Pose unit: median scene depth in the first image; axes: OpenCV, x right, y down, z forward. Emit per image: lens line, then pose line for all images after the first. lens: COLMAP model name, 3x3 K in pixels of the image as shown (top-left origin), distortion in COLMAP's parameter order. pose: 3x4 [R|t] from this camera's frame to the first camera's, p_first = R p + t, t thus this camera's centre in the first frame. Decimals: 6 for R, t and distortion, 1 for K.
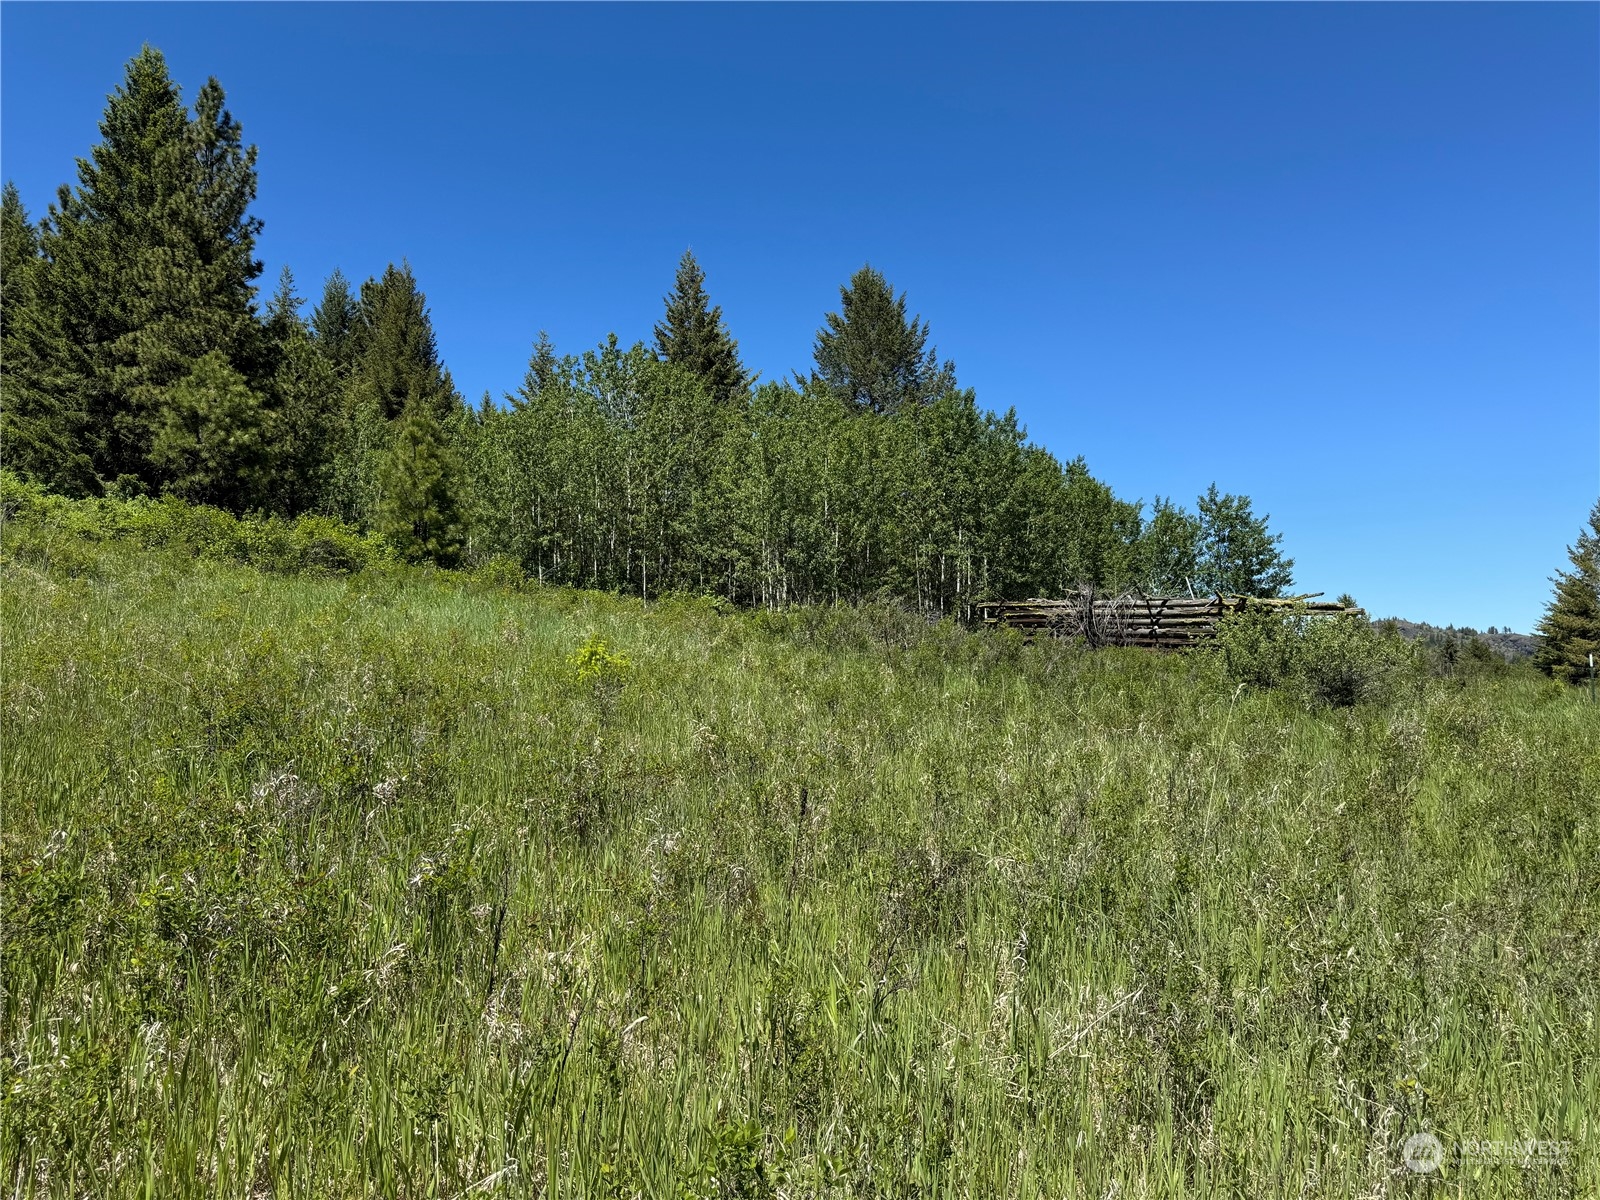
lens RADIAL K [[1119.2, 0, 795.8], [0, 1119.2, 594.8], [0, 0, 1]] dist [0.055176, -0.062876]
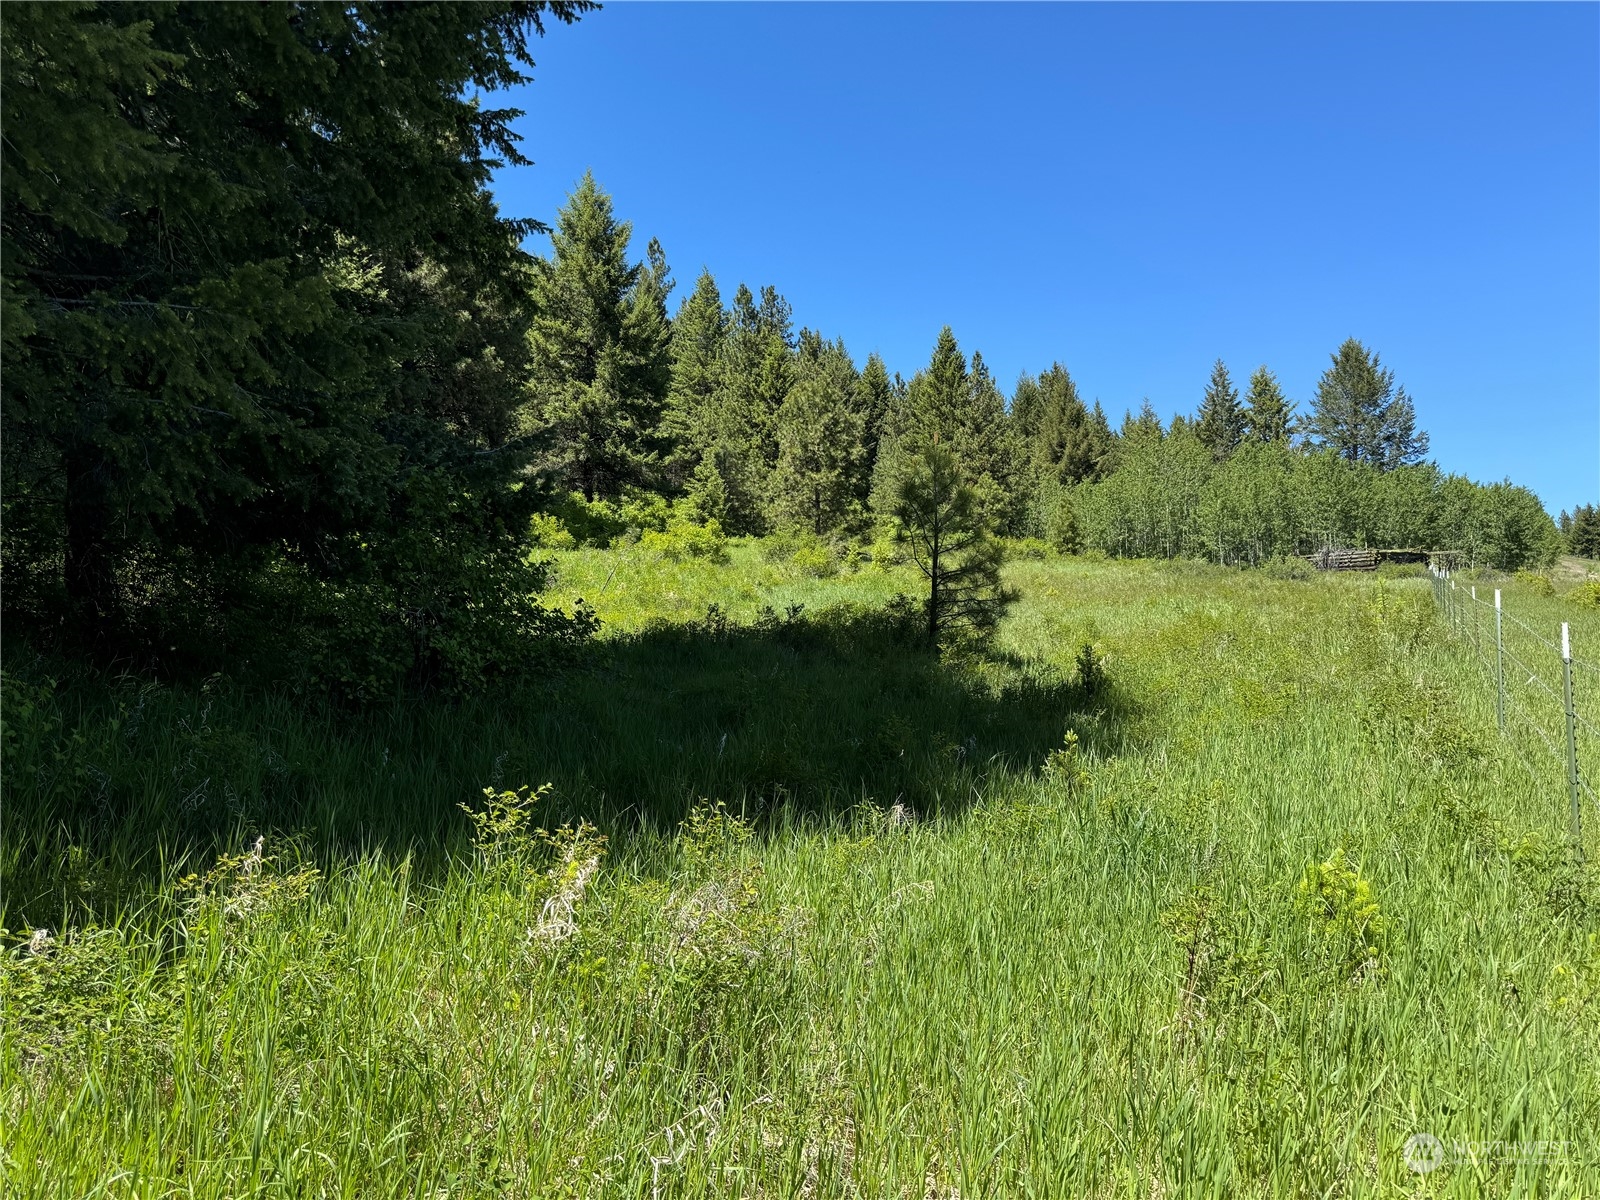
lens RADIAL K [[1119.2, 0, 800.4], [0, 1119.2, 601.2], [0, 0, 1]] dist [0.055176, -0.062876]
pose [[0.833869, -0.030853, -0.551099, 0.442010], [0.048250, 0.998689, 0.017097, 0.007079], [0.549849, -0.040848, 0.834265, -1.148120]]
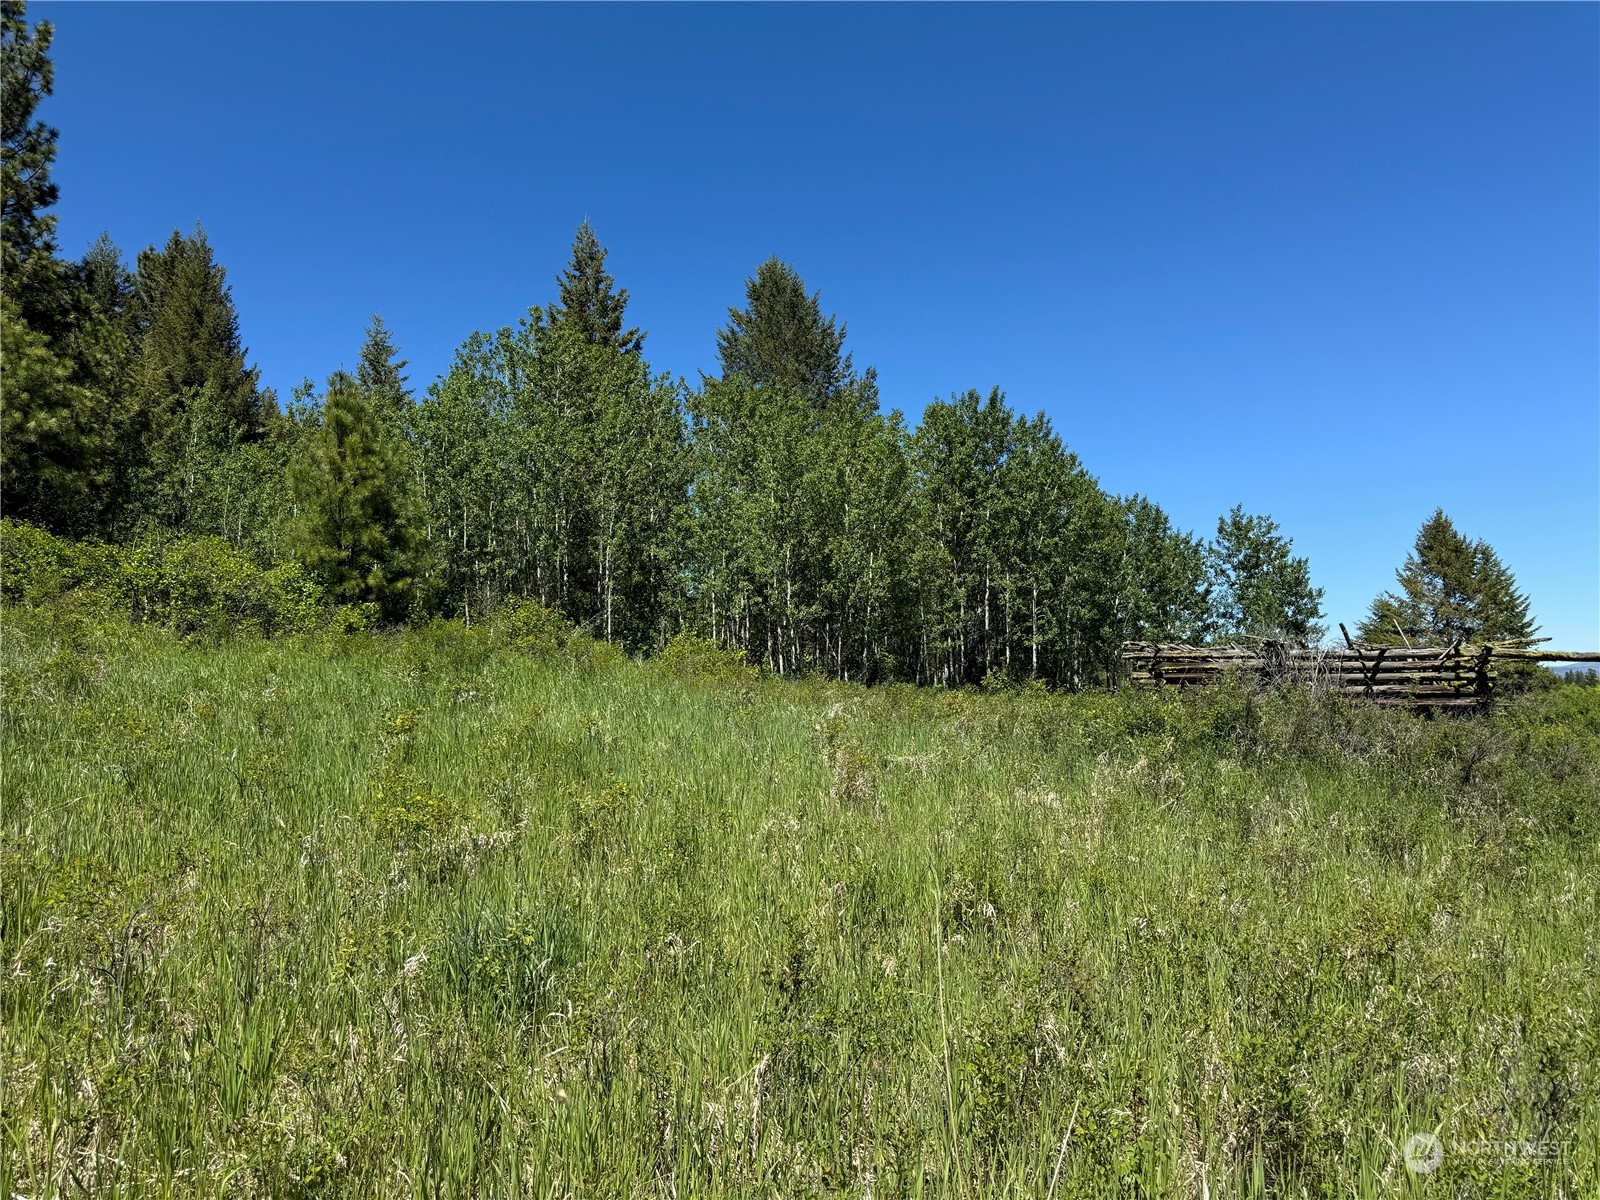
lens RADIAL K [[1119.2, 0, 799.7], [0, 1119.2, 611.2], [0, 0, 1]] dist [0.055176, -0.062876]
pose [[0.981151, -0.007702, 0.193088, -0.149291], [0.008303, 0.999963, -0.002306, -0.015814], [-0.193063, 0.003866, 0.981179, 0.201666]]
